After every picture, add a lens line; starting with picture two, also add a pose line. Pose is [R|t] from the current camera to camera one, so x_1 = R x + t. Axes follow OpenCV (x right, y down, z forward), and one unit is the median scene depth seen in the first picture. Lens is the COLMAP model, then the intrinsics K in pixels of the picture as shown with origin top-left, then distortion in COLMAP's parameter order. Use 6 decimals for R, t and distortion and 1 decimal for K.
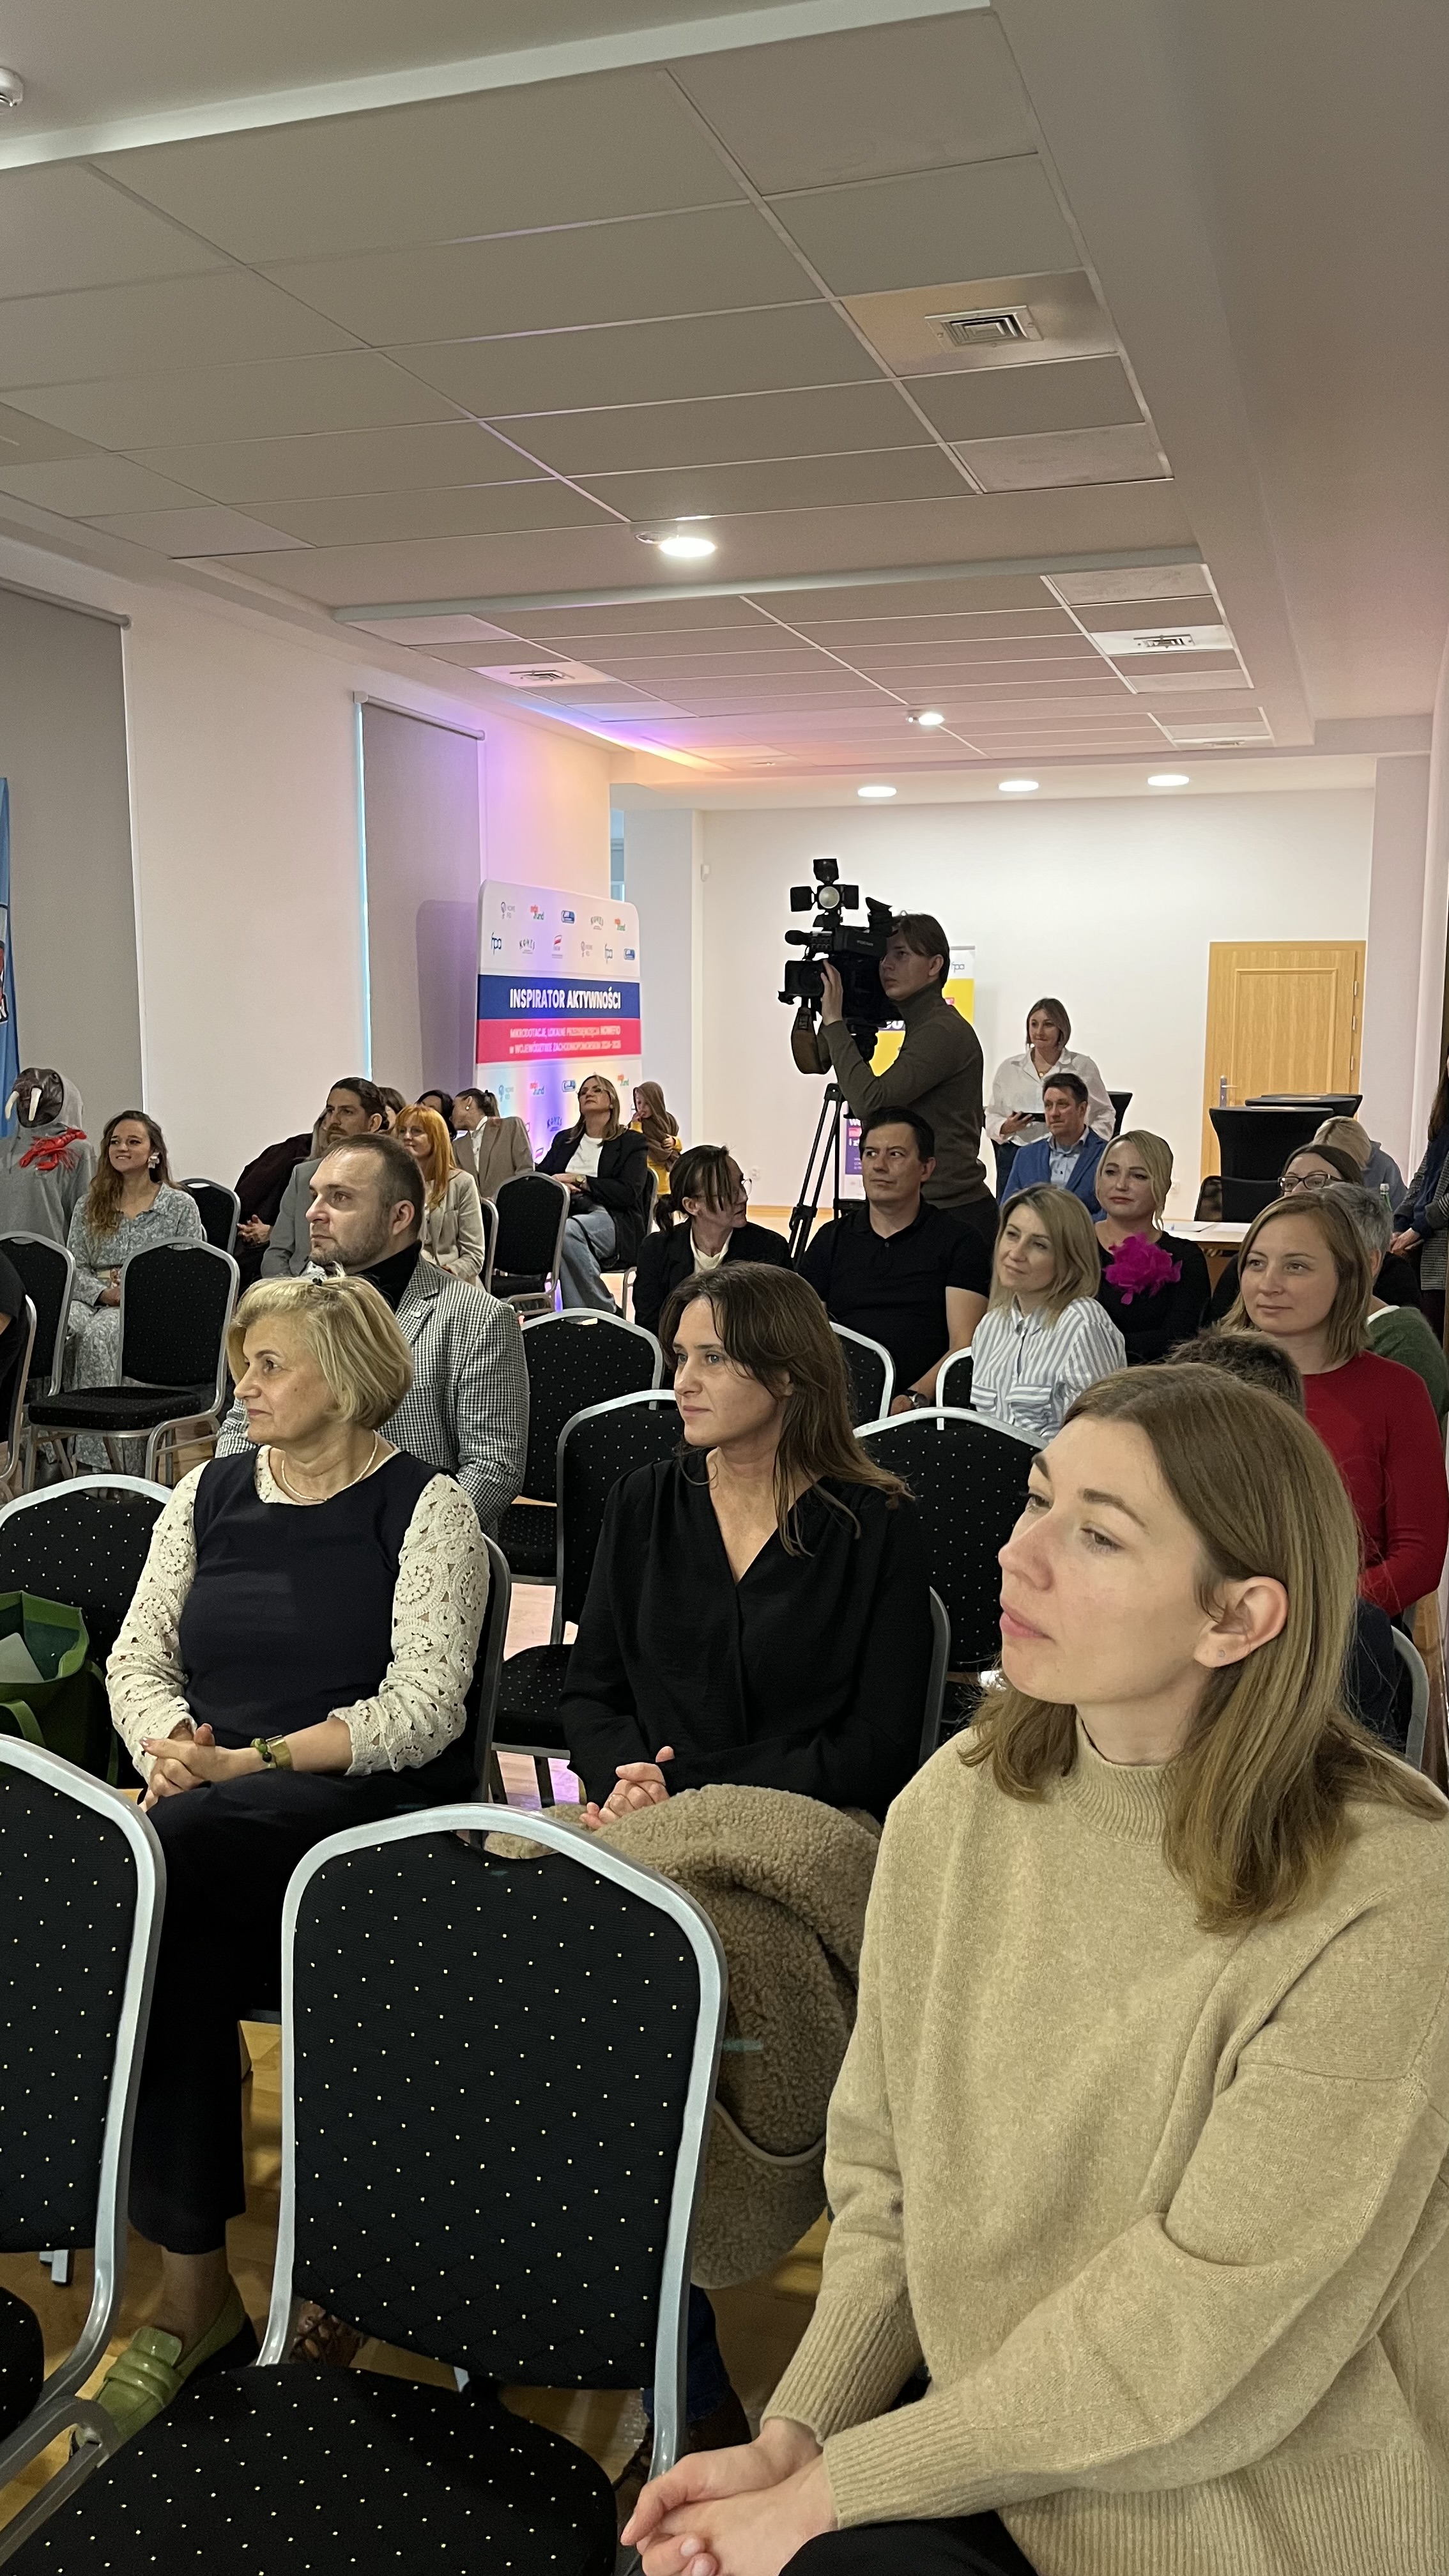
lens RADIAL K [[1923.4, 0, 724.5], [0, 1923.4, 1288.0], [0, 0, 1]] dist [0.111576, -0.295458]
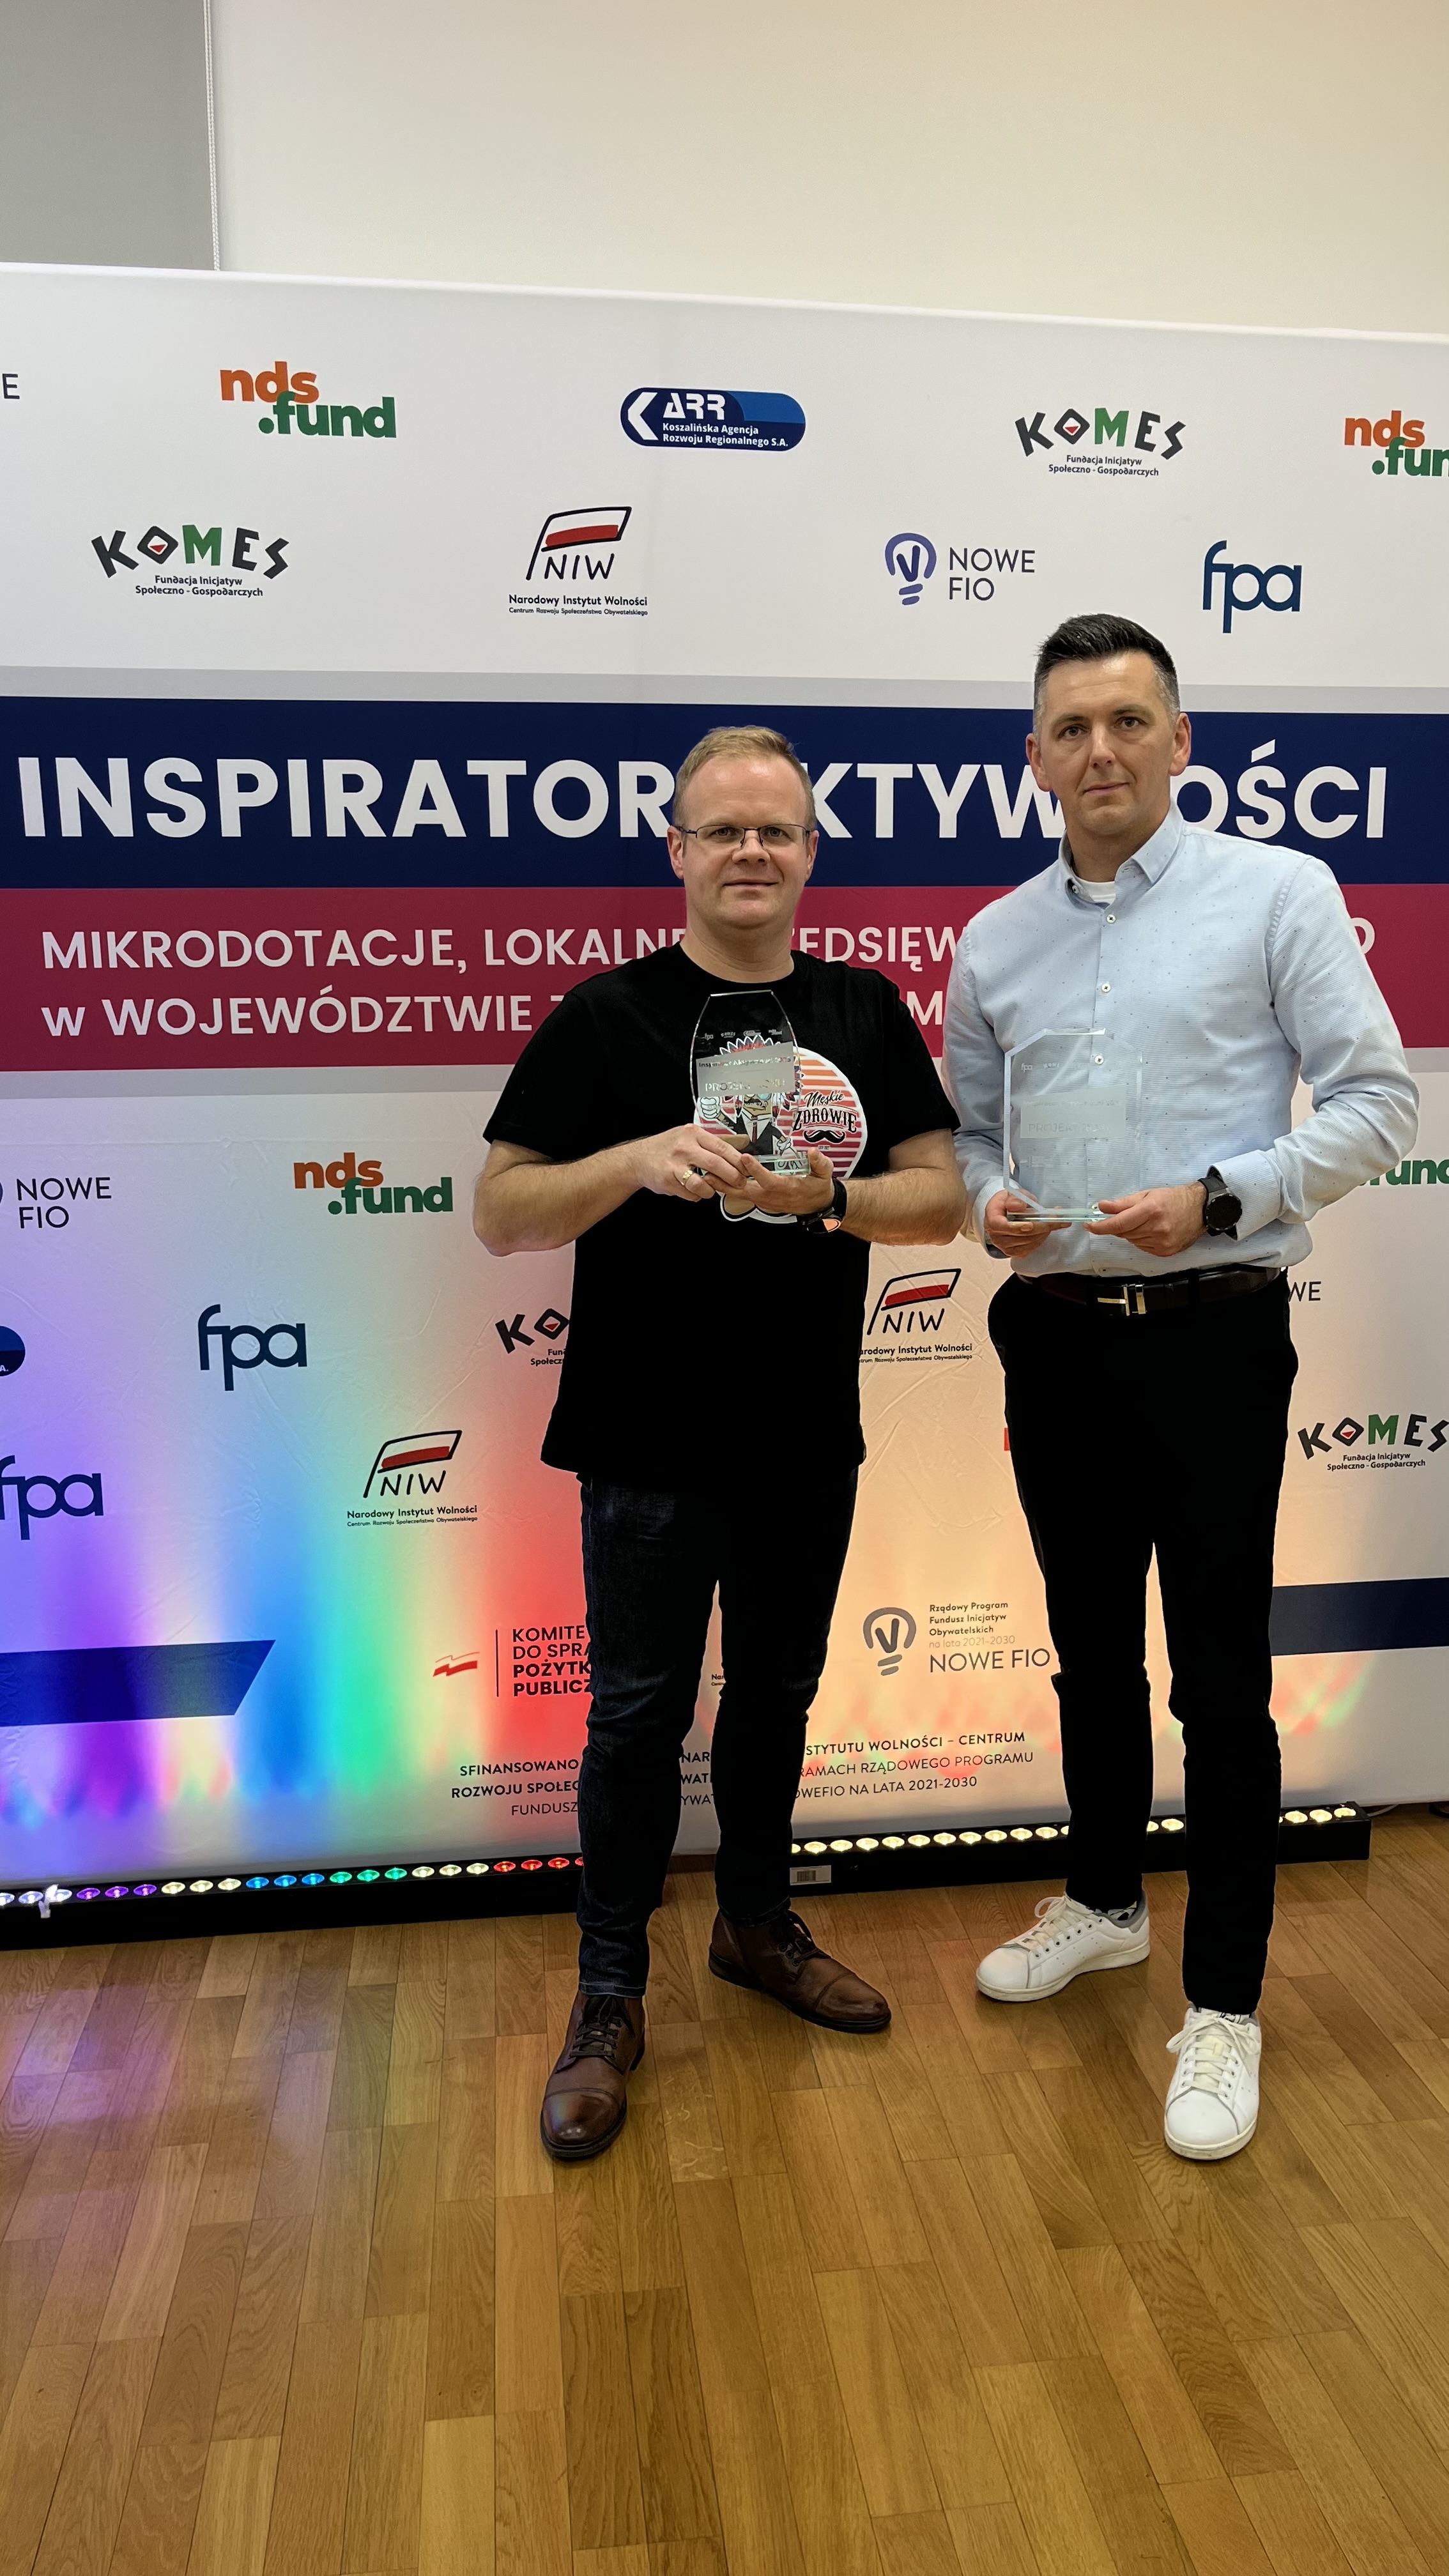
lens RADIAL K [[1980.9, 0, 741.1], [0, 1980.9, 1289.3], [0, 0, 1]] dist [0.032971, -0.002414]
pose [[0.438861, 0.144967, -0.886784, 0.150574], [-0.120769, 0.987462, 0.101658, -0.124666], [0.890402, 0.062482, 0.450865, 0.957168]]
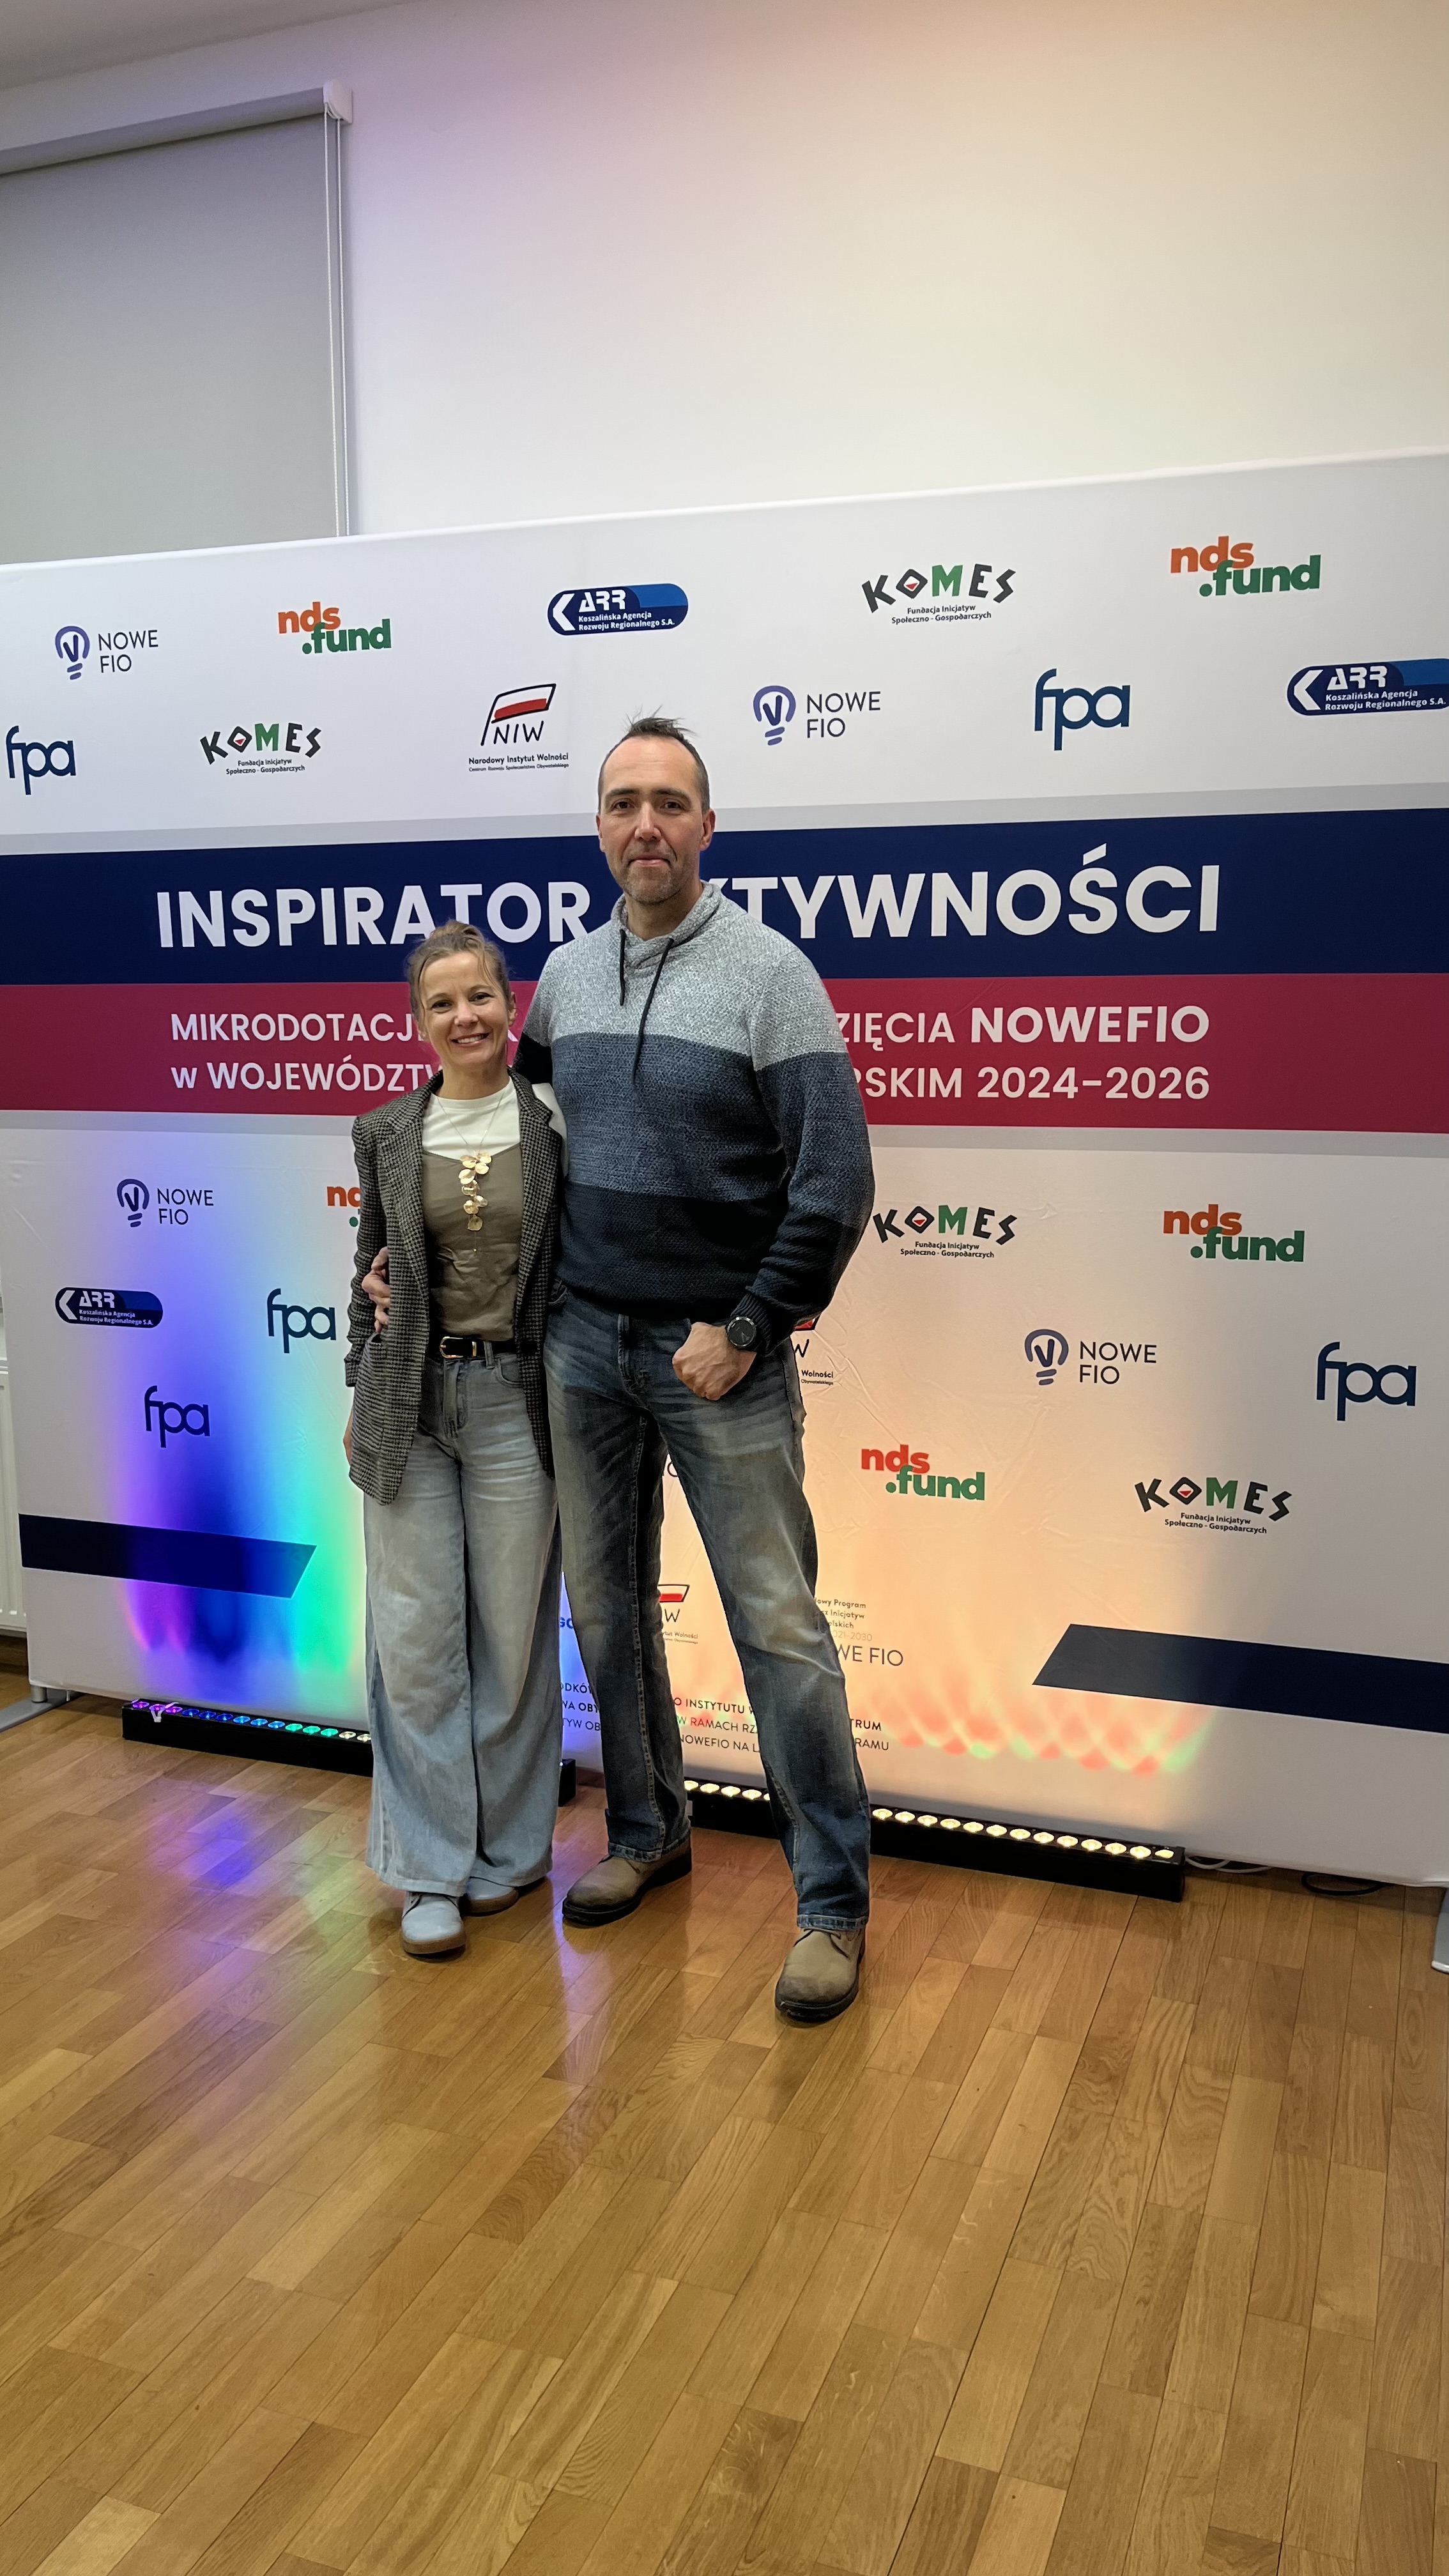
lens RADIAL K [[1923.4, 0, 724.5], [0, 1923.4, 1288.0], [0, 0, 1]] dist [0.111576, -0.295458]
pose [[-0.031004, 0.133446, -0.990571, 0.223497], [-0.143191, 0.980232, 0.136535, -0.145140], [0.989209, 0.146074, -0.011283, 1.088940]]
